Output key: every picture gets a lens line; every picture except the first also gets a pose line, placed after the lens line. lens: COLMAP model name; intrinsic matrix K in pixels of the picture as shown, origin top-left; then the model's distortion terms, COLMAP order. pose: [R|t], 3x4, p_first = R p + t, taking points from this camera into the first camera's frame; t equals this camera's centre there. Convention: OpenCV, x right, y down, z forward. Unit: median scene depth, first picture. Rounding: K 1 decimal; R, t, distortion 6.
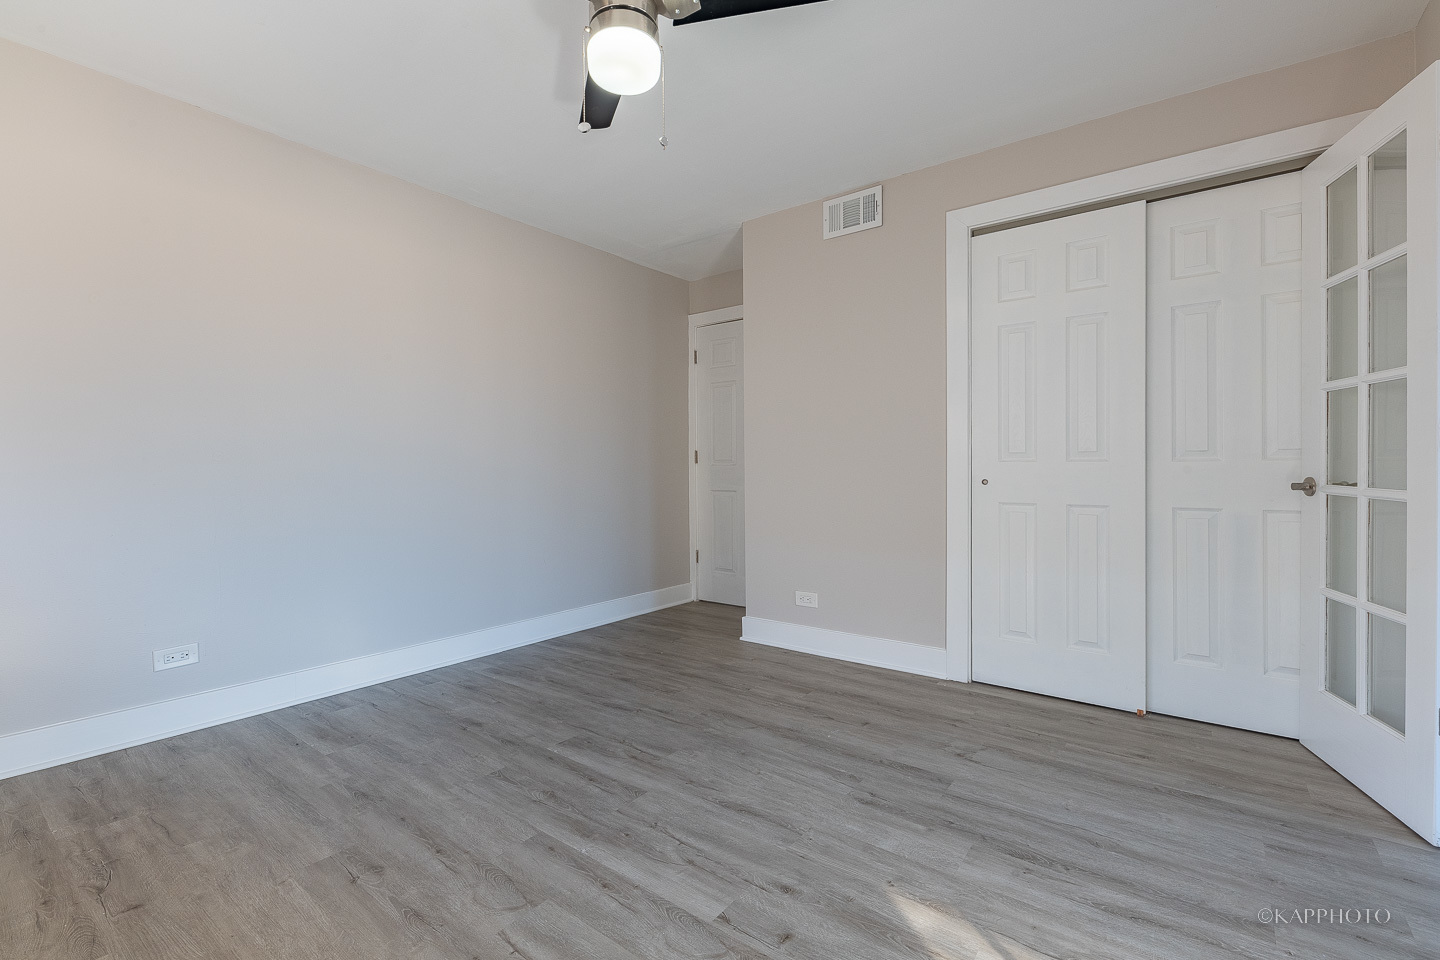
lens RADIAL K [[648.1, 0, 719.2], [0, 648.1, 467.7], [0, 0, 1]] dist [0.000275, -0.000813]
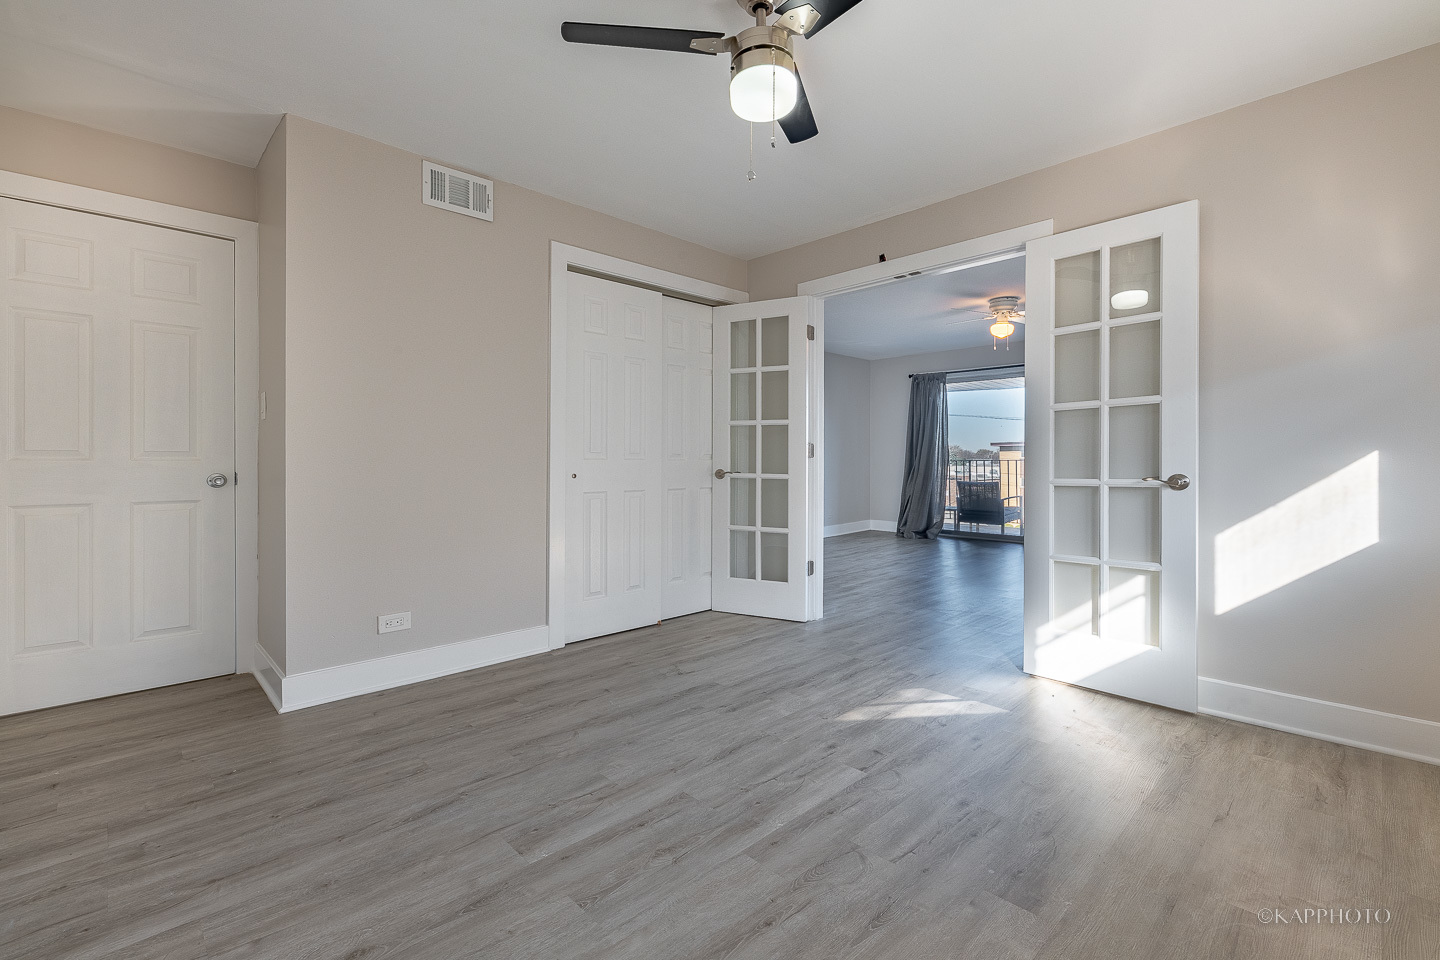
lens RADIAL K [[648.1, 0, 719.2], [0, 648.1, 467.7], [0, 0, 1]] dist [0.000275, -0.000813]
pose [[0.134884, -0.005813, 0.990844, -0.956060], [0.001356, 0.999983, 0.005682, -0.000978], [-0.990860, 0.000577, 0.134890, 0.717380]]
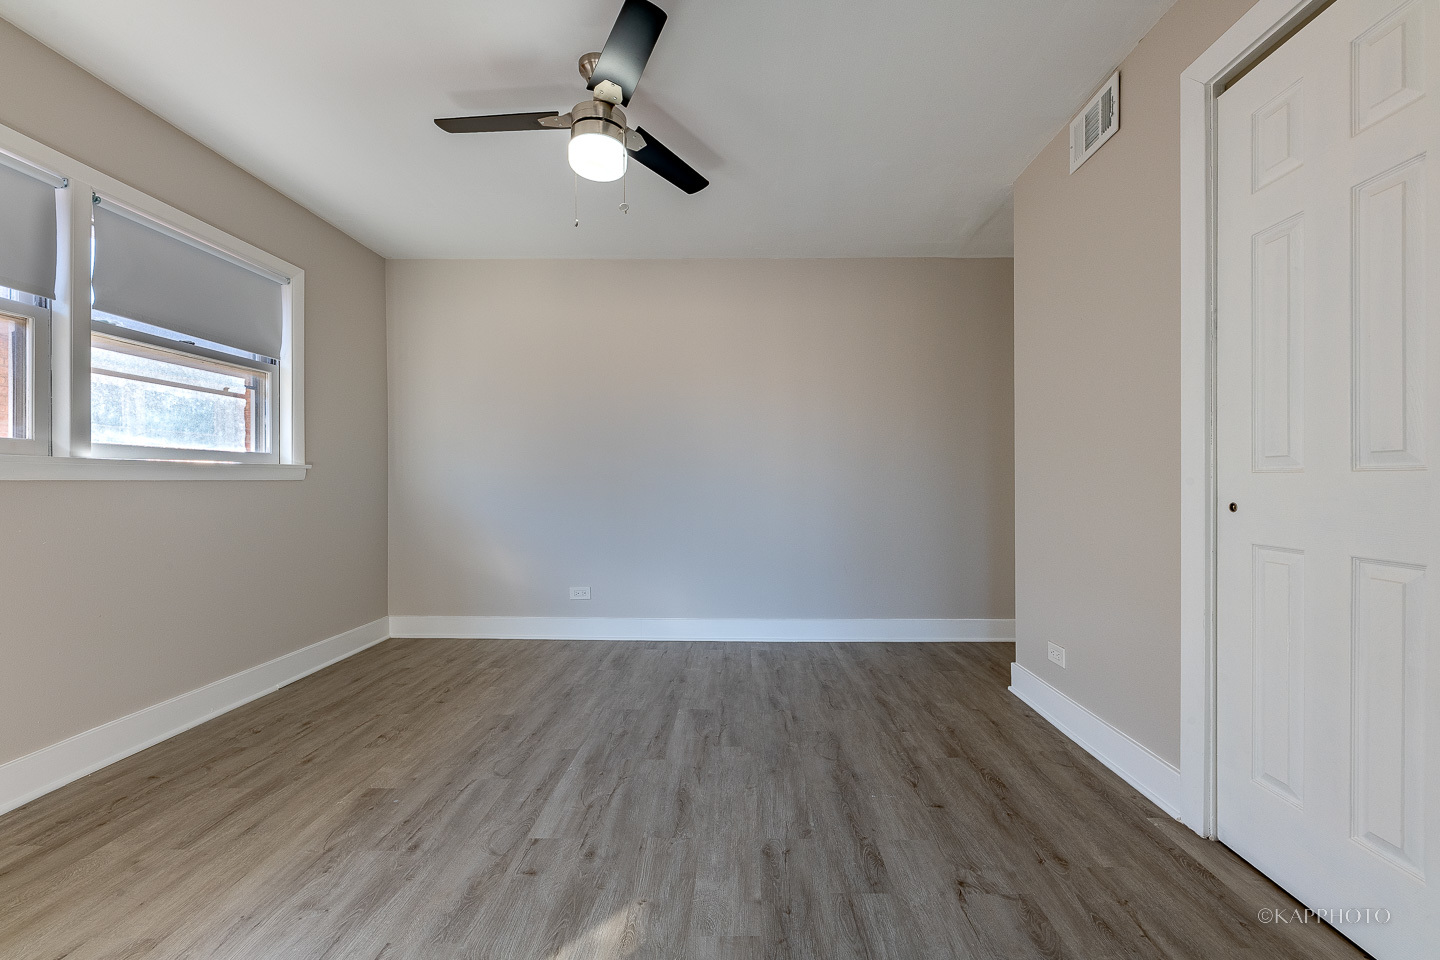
lens RADIAL K [[635.5, 0, 713.9], [0, 635.5, 480.5], [0, 0, 1]] dist [-0.000748, -0.000505]
pose [[0.583117, 0.003210, -0.812382, 0.764168], [-0.003688, 0.999992, 0.001304, -0.001242], [0.812380, 0.002236, 0.583124, 0.359965]]
